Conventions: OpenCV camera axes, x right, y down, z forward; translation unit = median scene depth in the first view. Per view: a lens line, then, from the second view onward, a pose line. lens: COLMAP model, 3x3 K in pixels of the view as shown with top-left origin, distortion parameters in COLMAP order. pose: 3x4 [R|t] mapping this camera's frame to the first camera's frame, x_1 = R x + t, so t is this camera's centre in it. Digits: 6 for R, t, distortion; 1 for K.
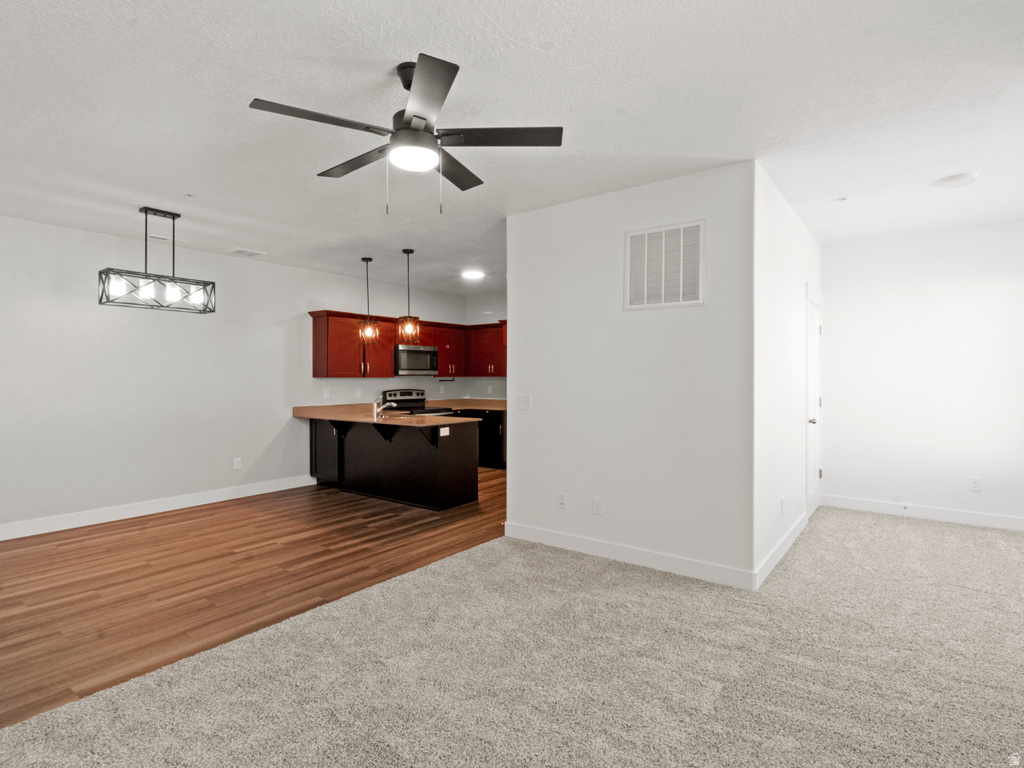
lens RADIAL K [[539.4, 0, 515.8], [0, 539.4, 379.4], [0, 0, 1]] dist [0.001684, 0.000590]
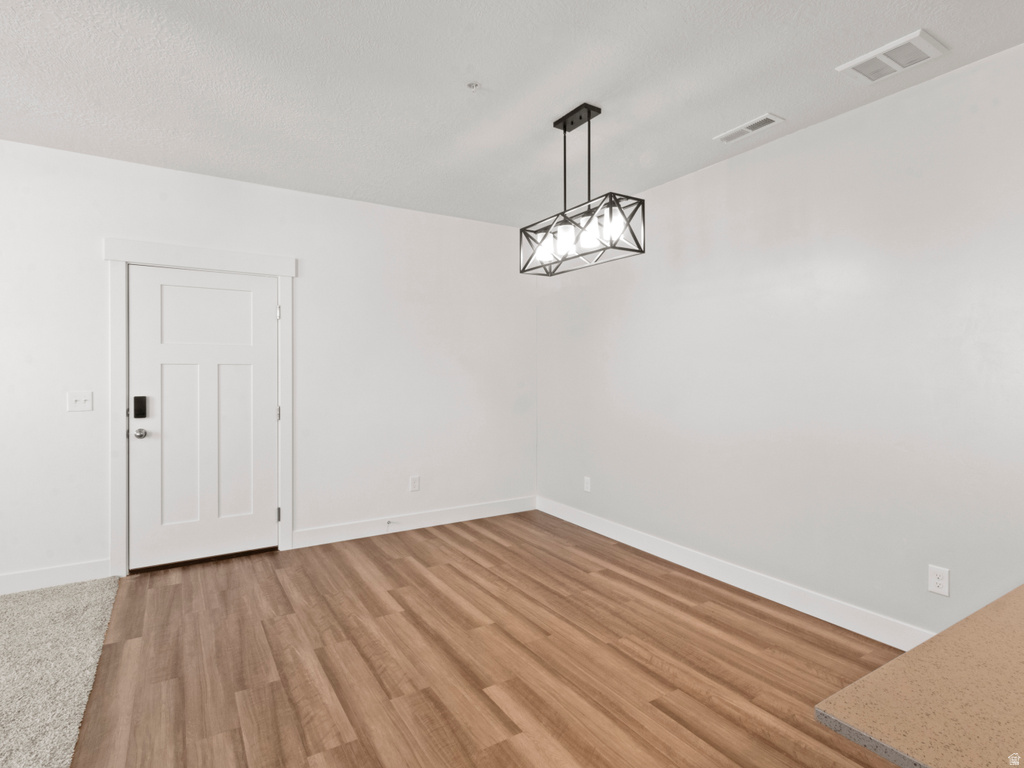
lens RADIAL K [[539.4, 0, 513.1], [0, 539.4, 374.7], [0, 0, 1]] dist [0.001684, 0.000590]
pose [[-0.362384, 0.006332, -0.932007, -0.018930], [-0.005533, 0.999945, 0.008945, -0.001177], [0.932012, 0.008398, -0.362329, 0.943983]]
